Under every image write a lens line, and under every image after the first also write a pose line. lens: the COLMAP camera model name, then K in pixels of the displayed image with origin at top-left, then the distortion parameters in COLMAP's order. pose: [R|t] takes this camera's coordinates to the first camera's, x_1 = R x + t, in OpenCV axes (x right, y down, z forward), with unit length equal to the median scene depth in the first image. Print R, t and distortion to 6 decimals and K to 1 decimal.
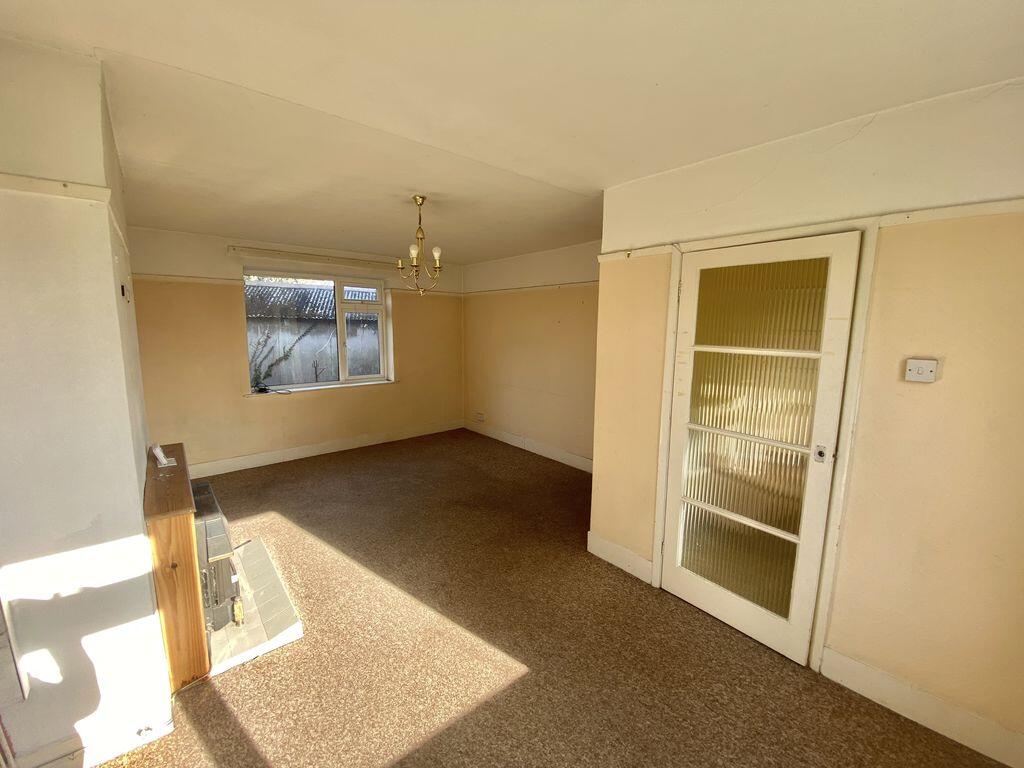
lens RADIAL K [[416.7, 0, 513.5], [0, 416.7, 383.7], [0, 0, 1]] dist [-0.000129, -0.000035]
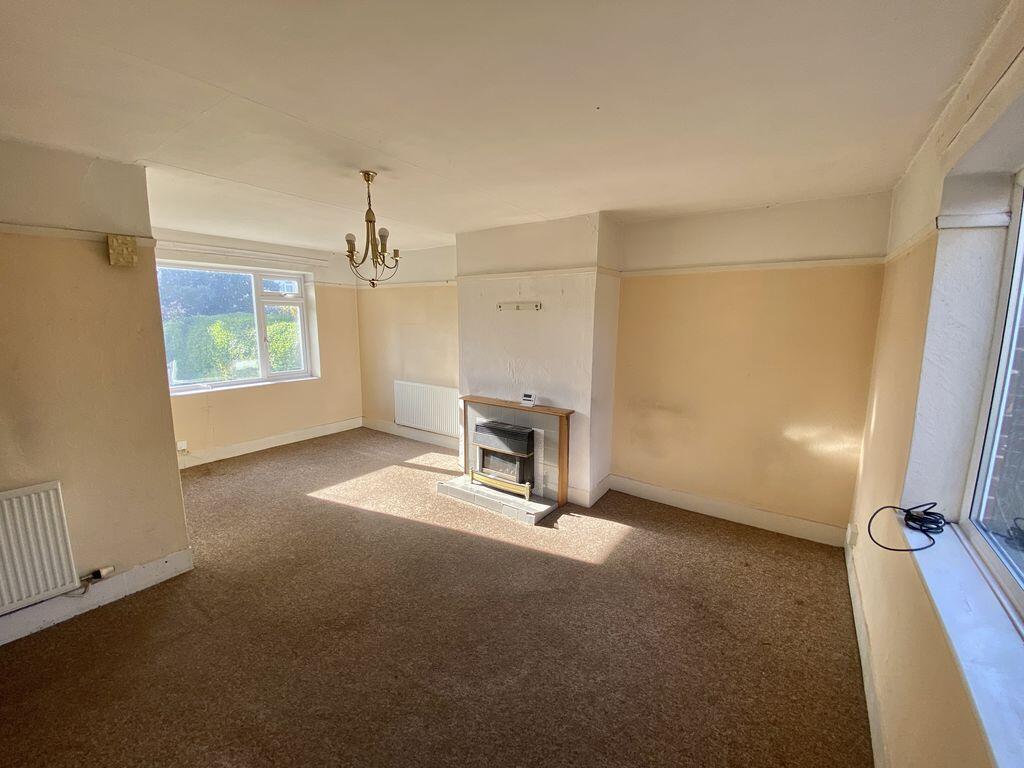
lens RADIAL K [[416.7, 0, 513.1], [0, 416.7, 383.1], [0, 0, 1]] dist [-0.000129, -0.000035]
pose [[-0.967877, 0.022504, -0.250417, -0.288597], [-0.053412, 0.954850, 0.292248, -0.298535], [0.245687, 0.296235, -0.922975, 1.966894]]
